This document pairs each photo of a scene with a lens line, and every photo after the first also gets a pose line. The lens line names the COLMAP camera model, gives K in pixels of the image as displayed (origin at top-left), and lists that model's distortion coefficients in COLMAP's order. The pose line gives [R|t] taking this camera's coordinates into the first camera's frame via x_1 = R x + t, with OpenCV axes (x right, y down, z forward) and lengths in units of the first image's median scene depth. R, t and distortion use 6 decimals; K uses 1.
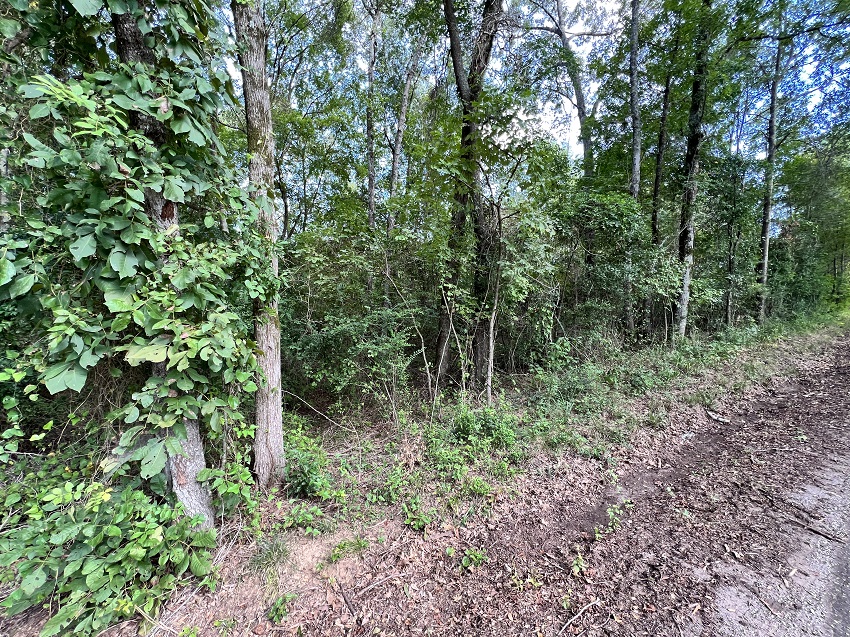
lens RADIAL K [[337.7, 0, 425.9], [0, 337.7, 322.1], [0, 0, 1]] dist [-0.000713, 0.000303]
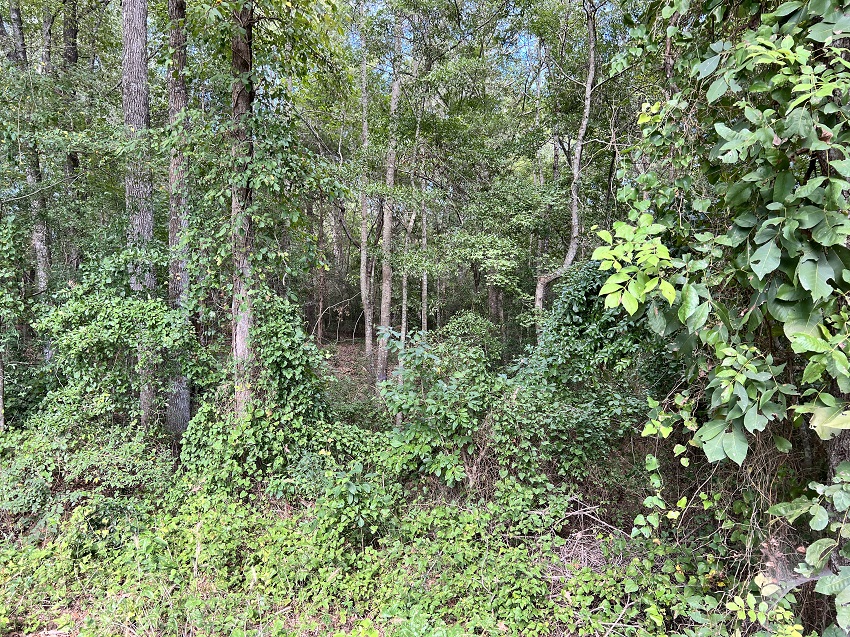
lens RADIAL K [[637.7, 0, 430.0], [0, 637.7, 324.1], [0, 0, 1]] dist [0.071389, -0.085674]
pose [[0.477079, -0.018910, -0.878657, -0.159131], [-0.037779, 0.998403, -0.042000, -0.005491], [0.878048, 0.053232, 0.475603, -0.222774]]
